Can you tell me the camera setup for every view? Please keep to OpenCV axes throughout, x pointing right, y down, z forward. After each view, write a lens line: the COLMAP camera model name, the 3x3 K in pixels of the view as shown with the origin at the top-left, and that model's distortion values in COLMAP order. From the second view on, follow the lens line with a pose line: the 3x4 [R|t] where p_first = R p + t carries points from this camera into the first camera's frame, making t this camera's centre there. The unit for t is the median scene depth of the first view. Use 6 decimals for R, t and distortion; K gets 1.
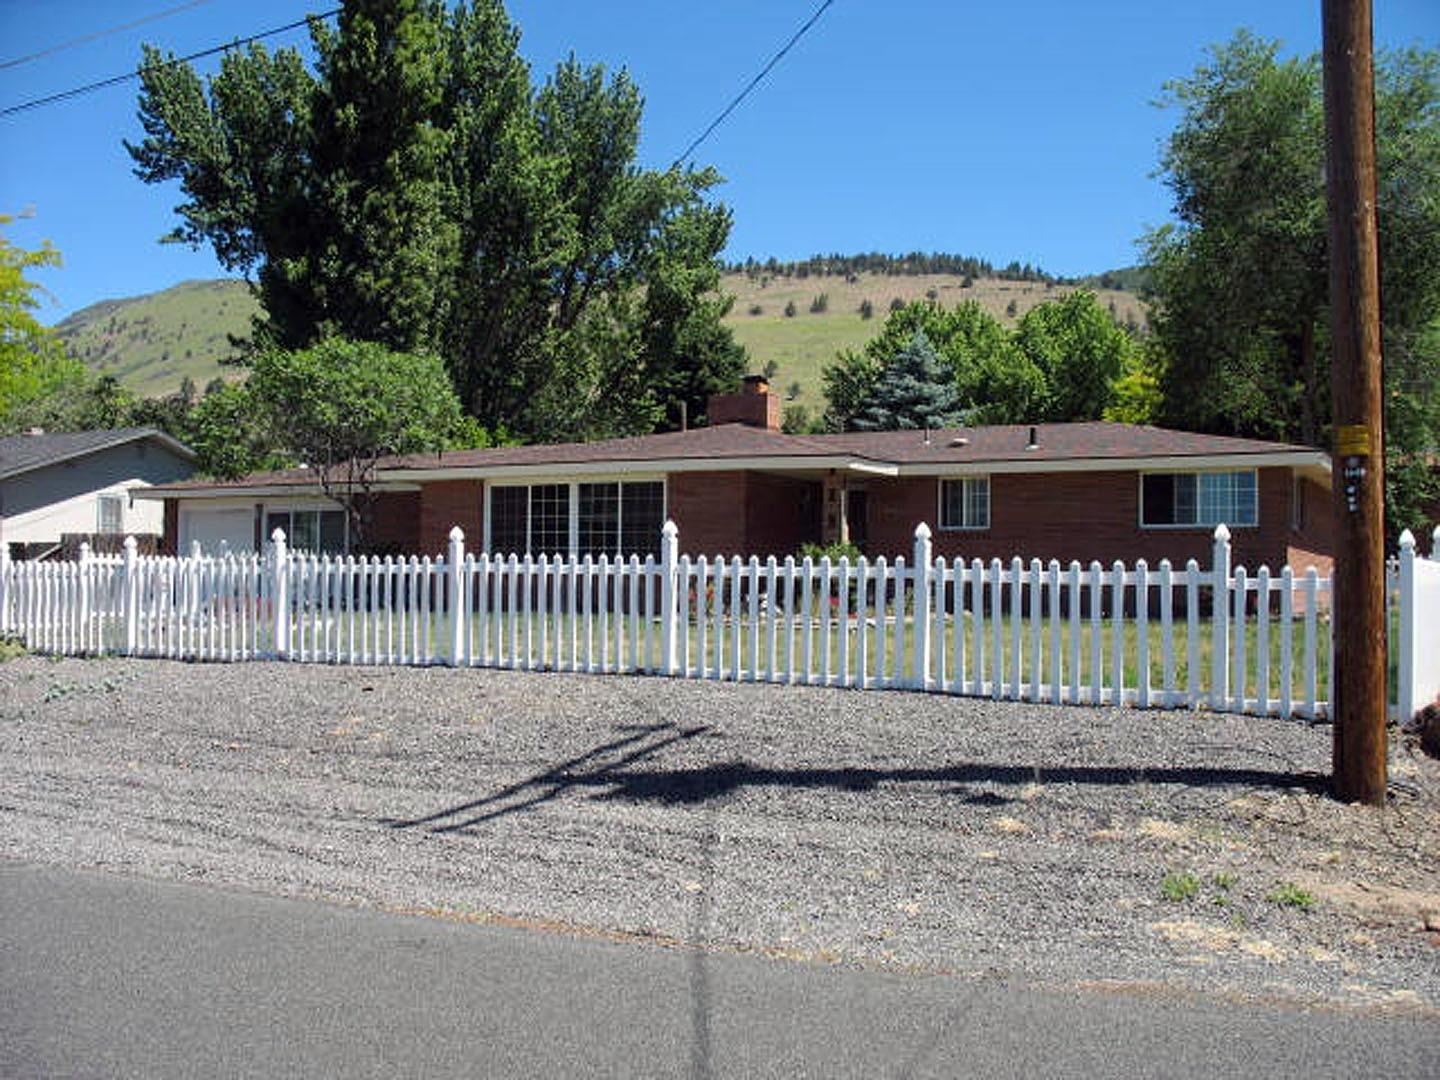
lens RADIAL K [[1478.9, 0, 720.0], [0, 1478.9, 540.0], [0, 0, 1]] dist [-0.256665, 0.371674]
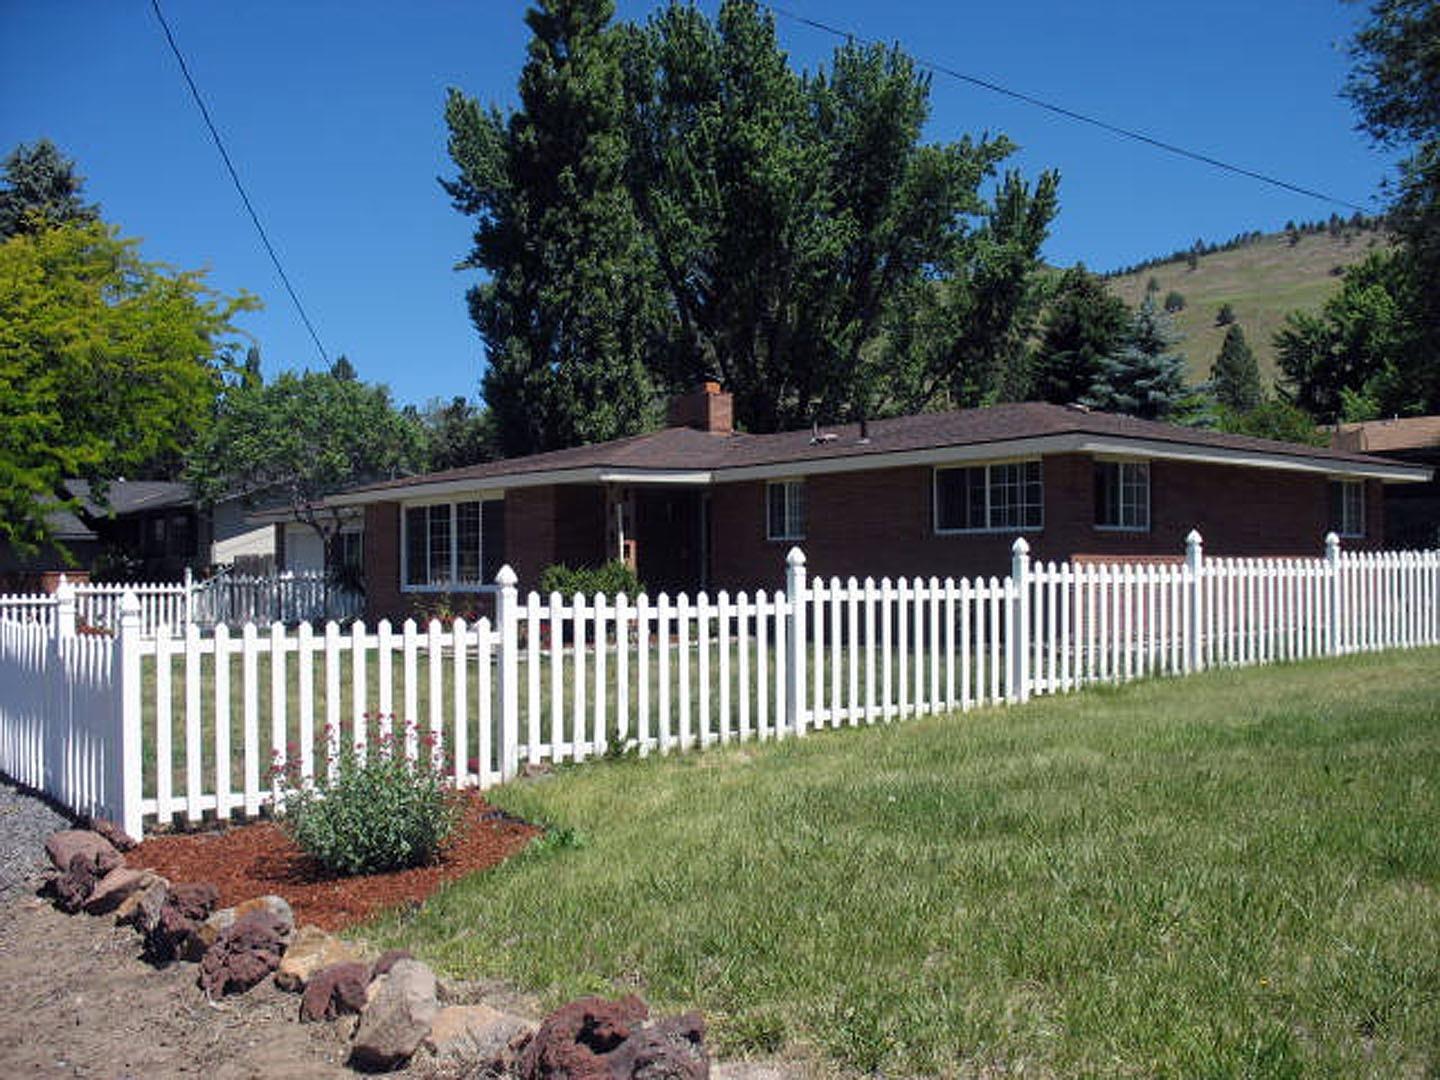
lens RADIAL K [[1478.9, 0, 720.0], [0, 1478.9, 540.0], [0, 0, 1]] dist [-0.256665, 0.371674]
pose [[0.919764, -0.029513, -0.391360, 0.265673], [0.033796, 0.999421, 0.004059, -0.006568], [0.391013, -0.016960, 0.920229, 0.093250]]
